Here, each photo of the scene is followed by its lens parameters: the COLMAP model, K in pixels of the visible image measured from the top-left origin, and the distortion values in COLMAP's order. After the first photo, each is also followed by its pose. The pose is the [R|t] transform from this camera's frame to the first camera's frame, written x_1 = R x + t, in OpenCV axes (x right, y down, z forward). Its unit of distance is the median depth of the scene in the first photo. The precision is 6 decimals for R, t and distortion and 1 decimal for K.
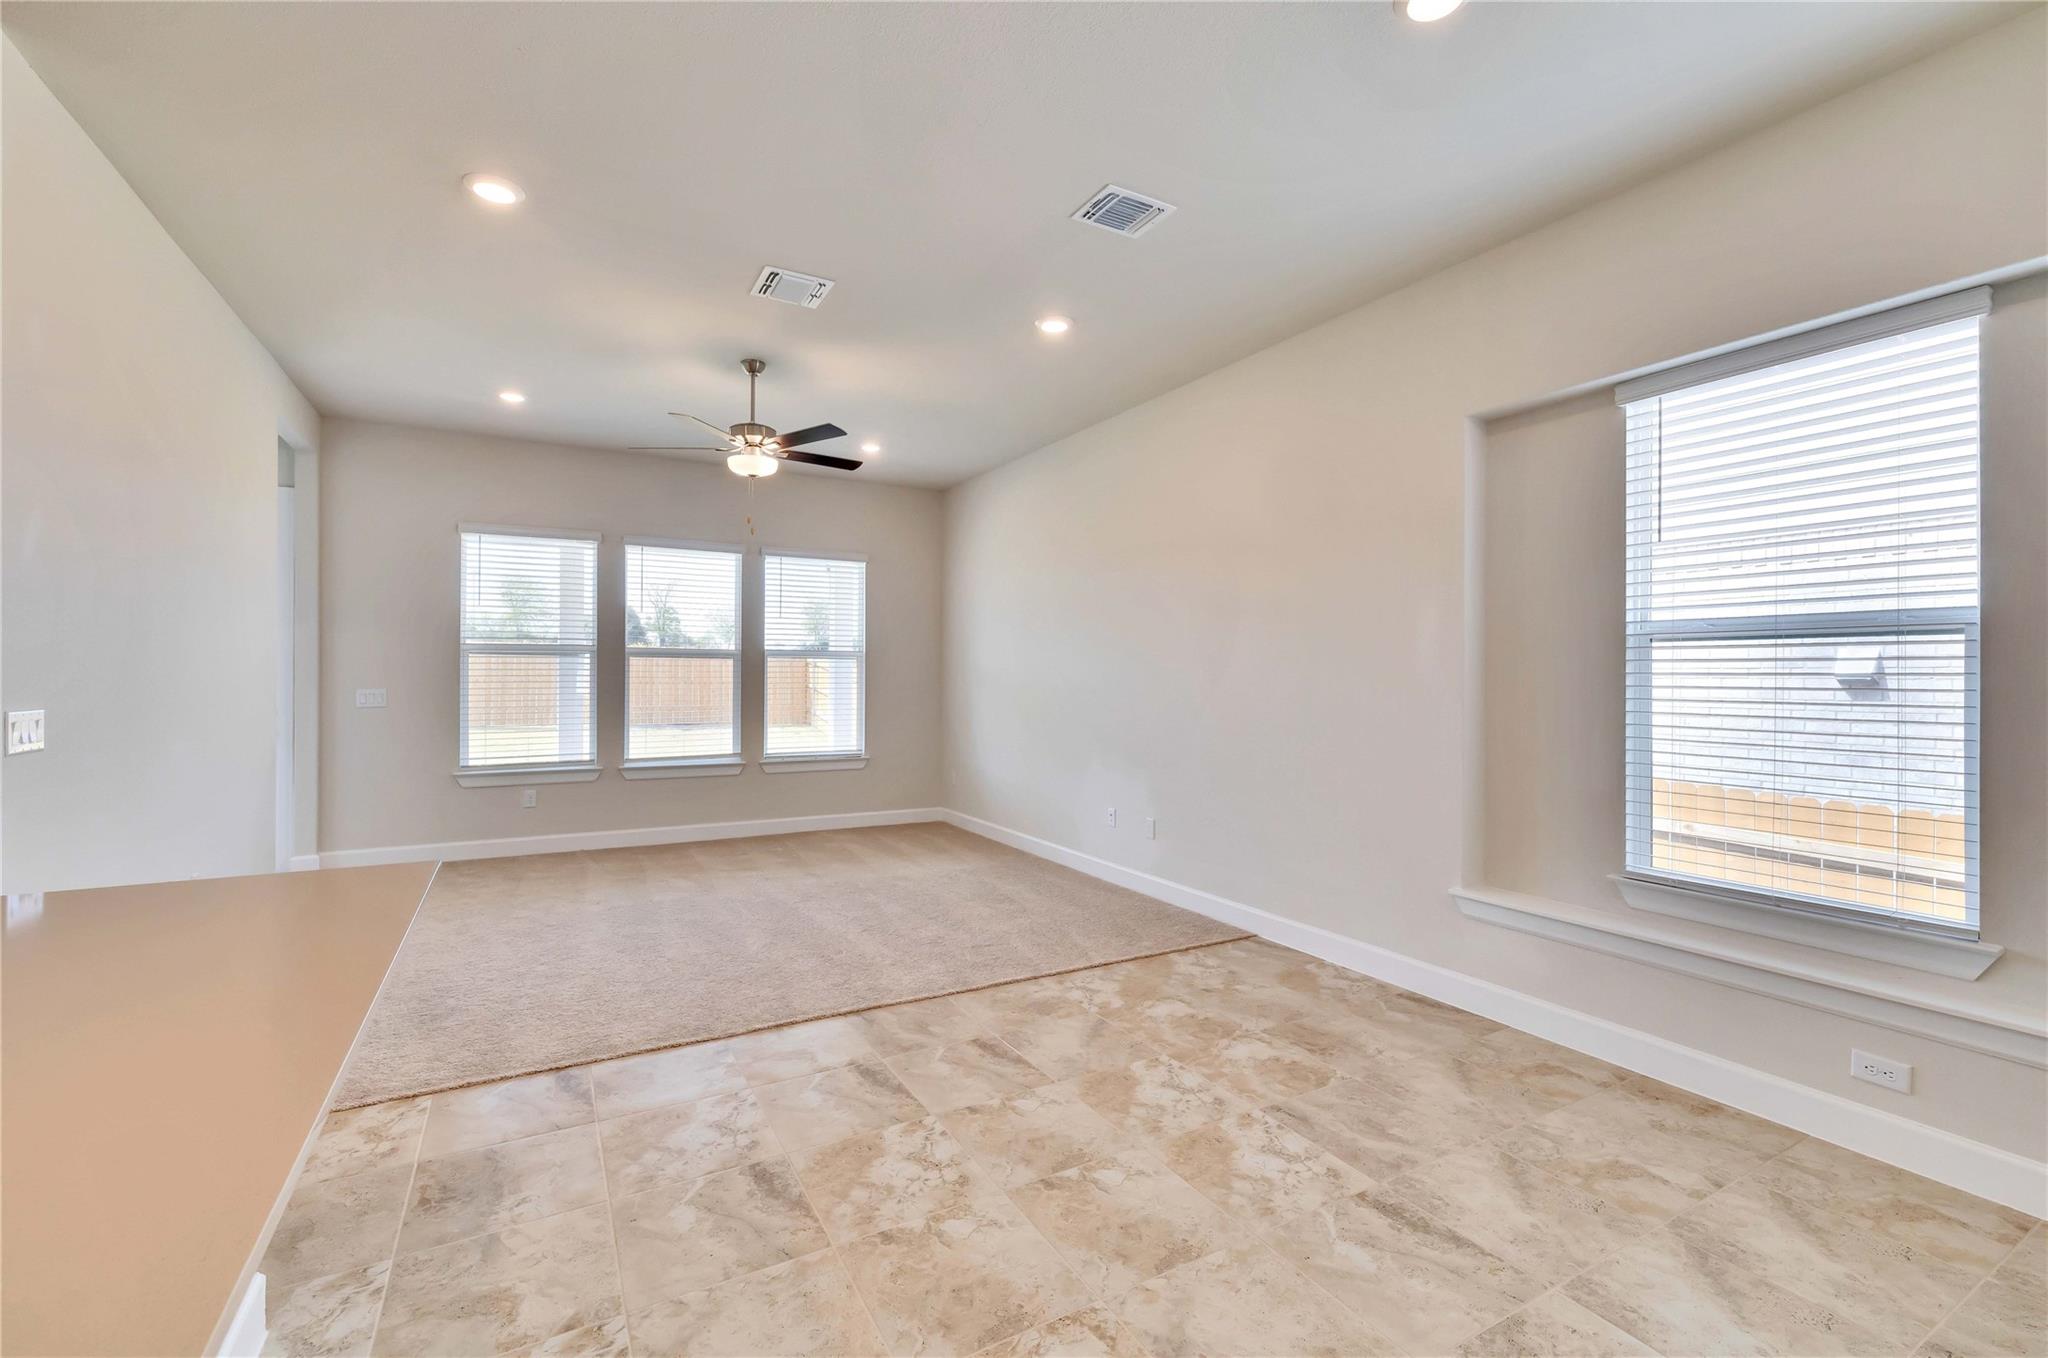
lens RADIAL K [[861.9, 0, 1019.5], [0, 861.9, 682.1], [0, 0, 1]] dist [0.000844, 0.000356]
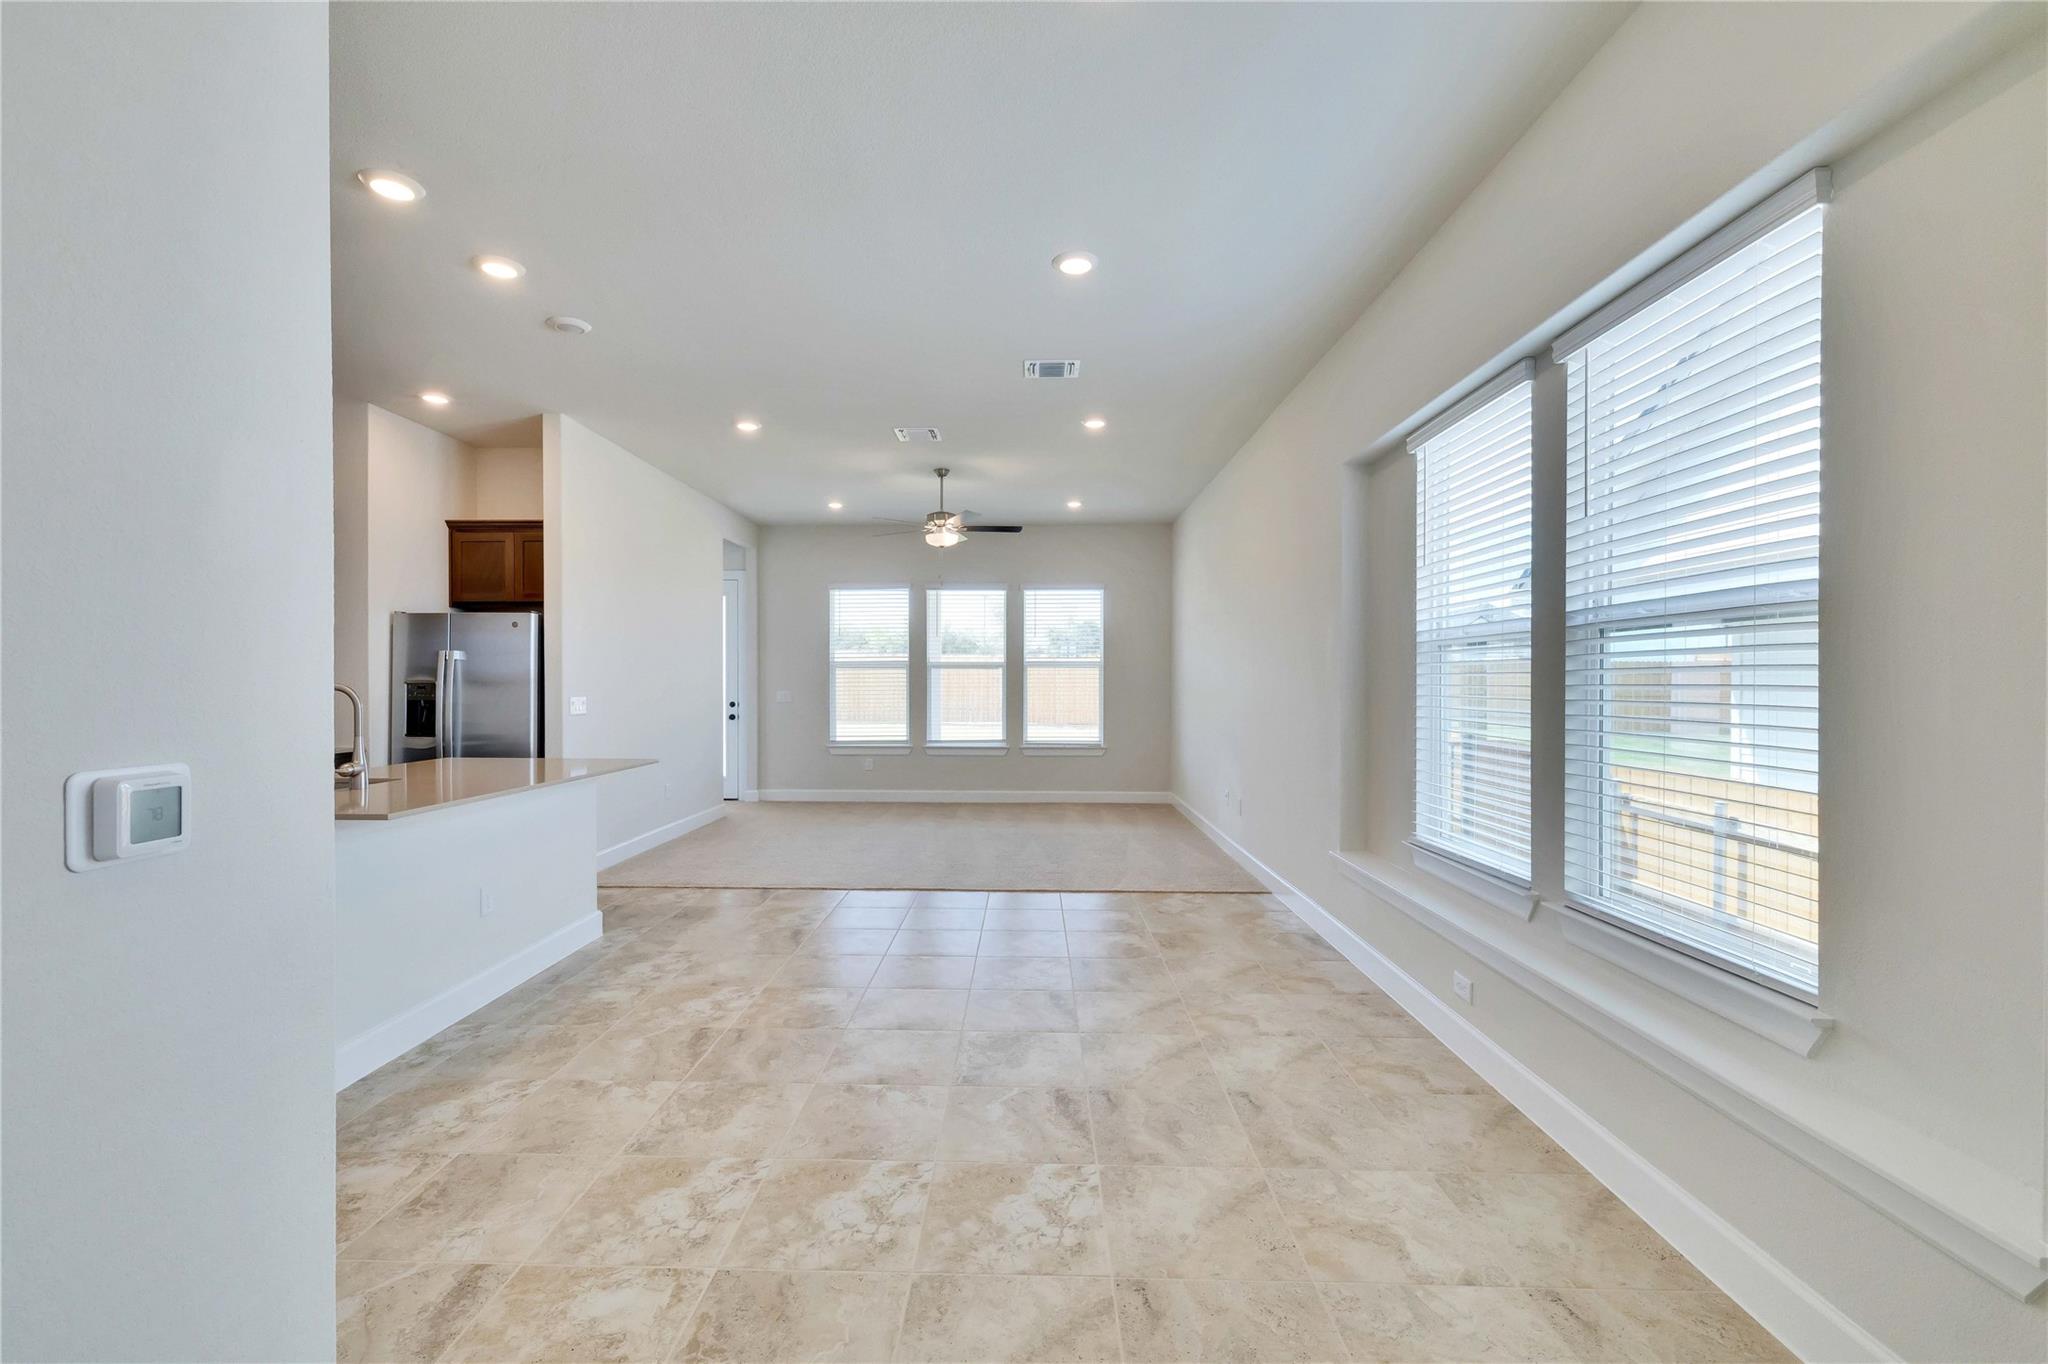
lens RADIAL K [[868.0, 0, 1009.2], [0, 868.0, 689.8], [0, 0, 1]] dist [0.000499, -0.000019]
pose [[0.858023, -0.000692, -0.513611, 0.722617], [0.001368, 0.999999, 0.000937, 0.008444], [0.513610, -0.001507, 0.858023, -0.290035]]
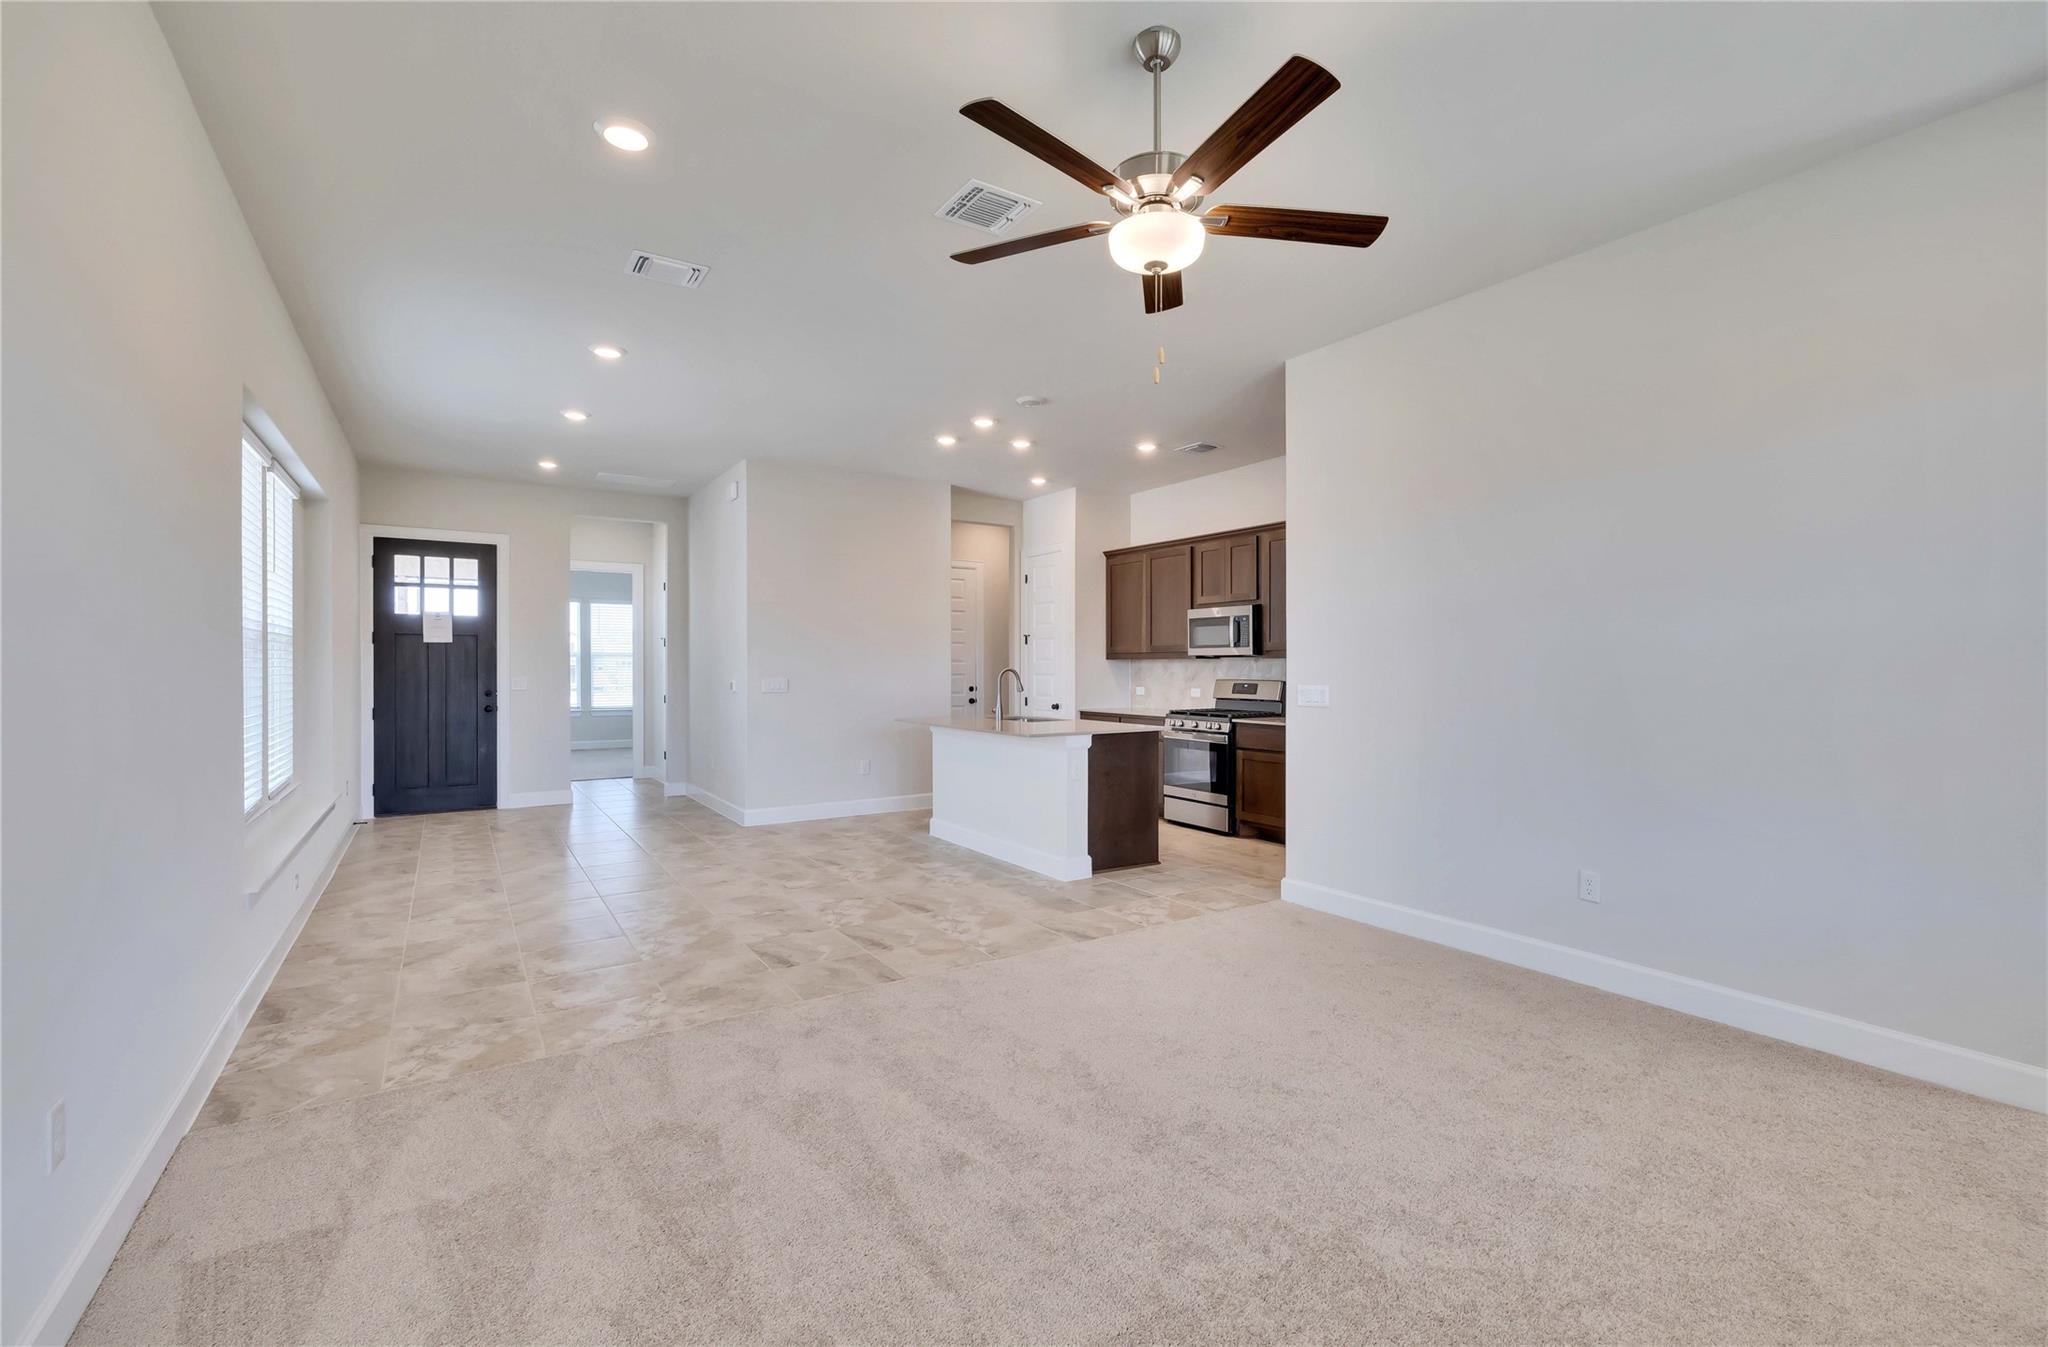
lens RADIAL K [[886.7, 0, 1048.3], [0, 886.7, 678.9], [0, 0, 1]] dist [-0.000212, 0.000108]
pose [[-0.996809, -0.005529, -0.079630, -0.268587], [-0.007009, 0.999808, 0.018316, -0.008691], [0.079513, 0.018816, -0.996656, 1.962805]]
